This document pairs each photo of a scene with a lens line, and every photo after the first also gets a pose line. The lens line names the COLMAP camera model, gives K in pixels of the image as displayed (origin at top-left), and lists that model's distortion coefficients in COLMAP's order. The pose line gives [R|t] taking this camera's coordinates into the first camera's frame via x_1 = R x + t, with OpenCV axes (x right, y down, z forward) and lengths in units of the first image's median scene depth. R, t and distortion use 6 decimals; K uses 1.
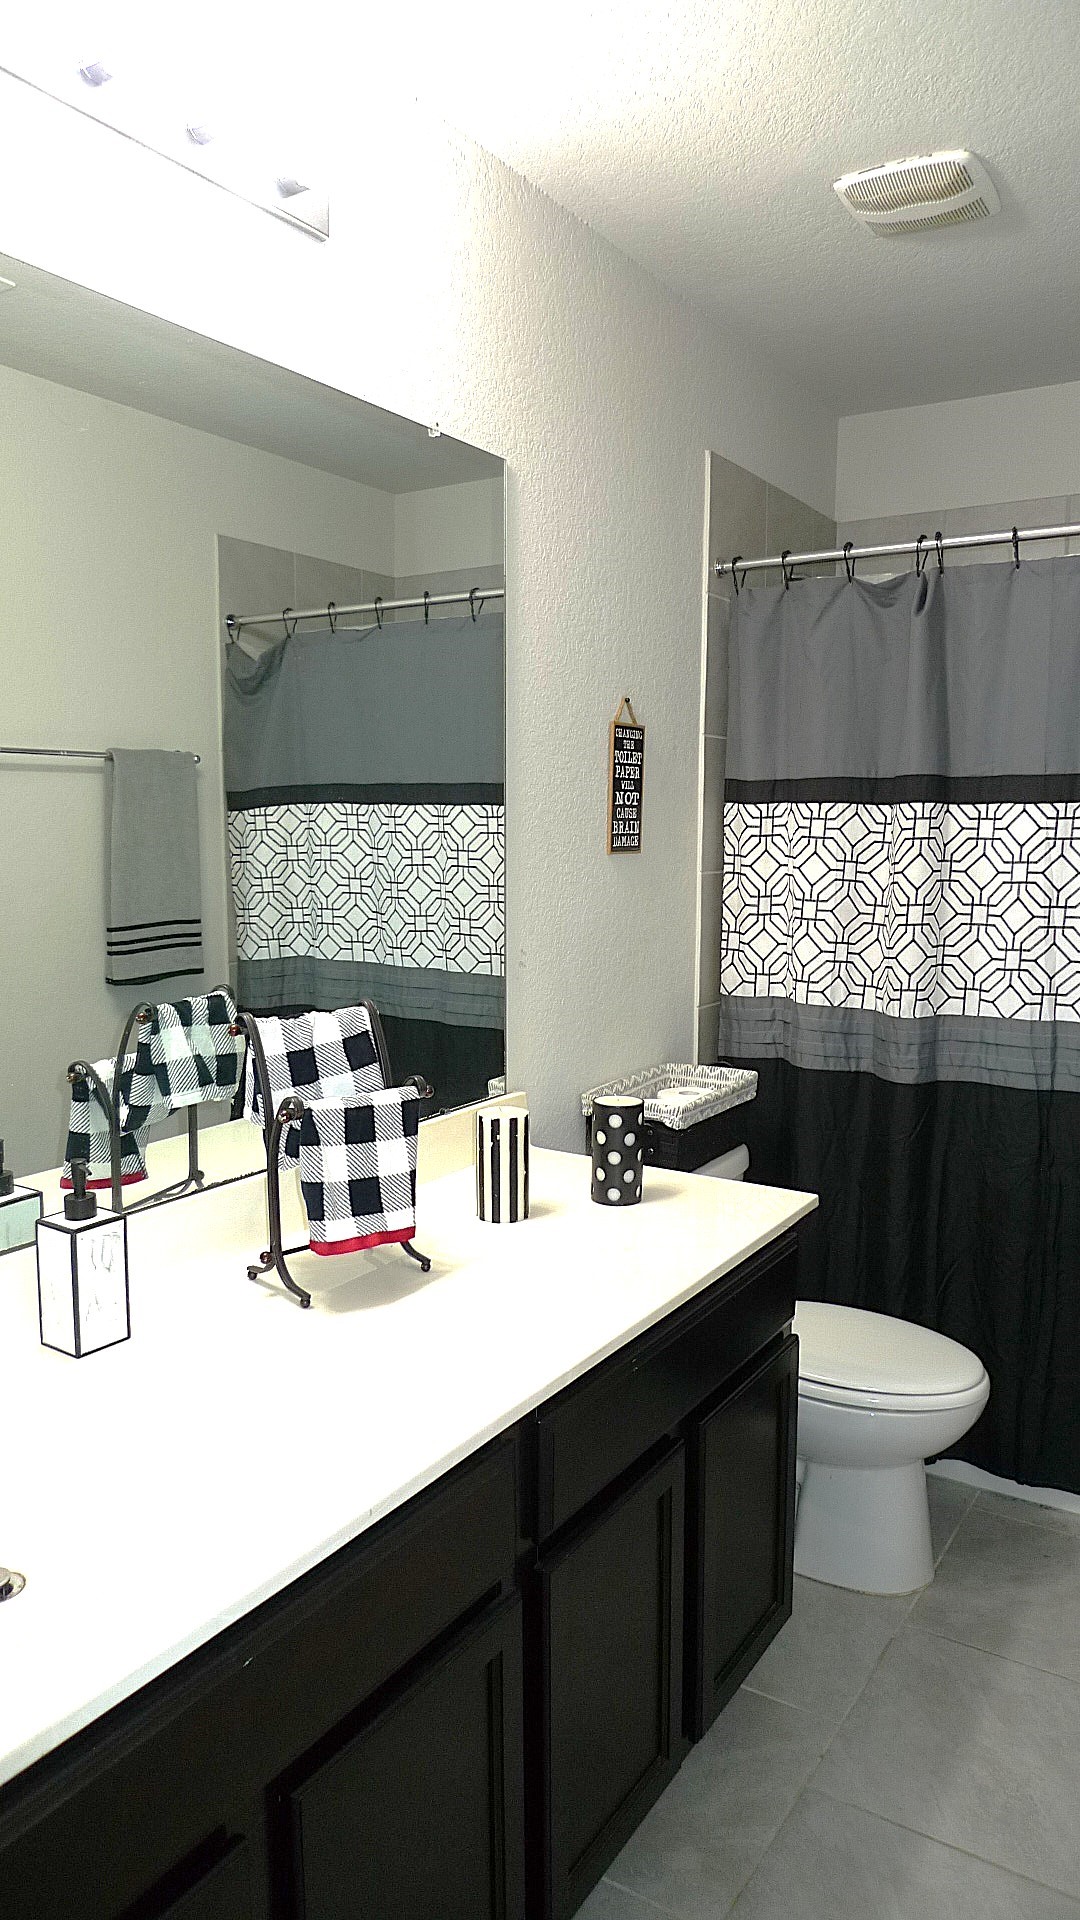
lens RADIAL K [[1255.2, 0, 545.3], [0, 1255.2, 958.0], [0, 0, 1]] dist [-0.023726, -0.017909]
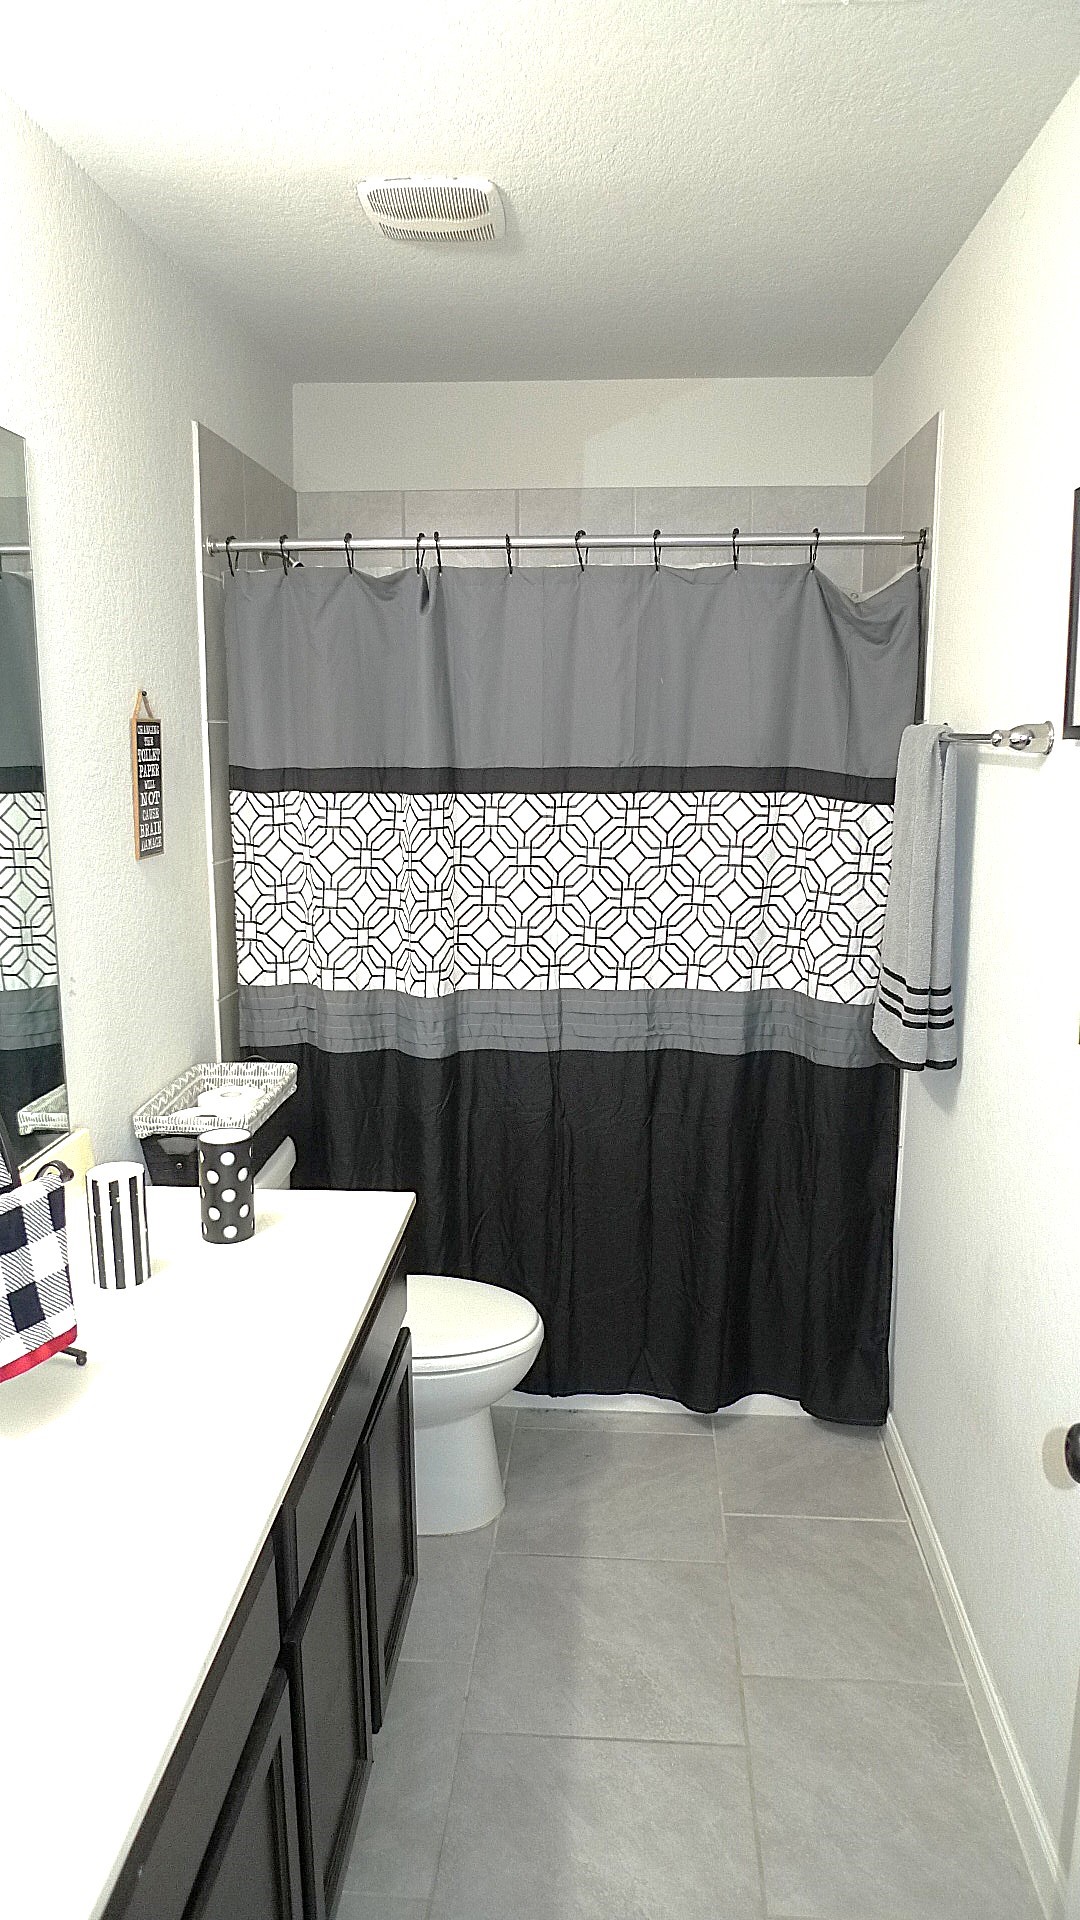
lens RADIAL K [[1255.2, 0, 548.0], [0, 1255.2, 962.0], [0, 0, 1]] dist [-0.023726, -0.017909]
pose [[0.876105, -0.087075, 0.474192, -0.130006], [0.053315, 0.995021, 0.084209, -0.068021], [-0.479164, -0.048494, 0.876385, 0.023867]]
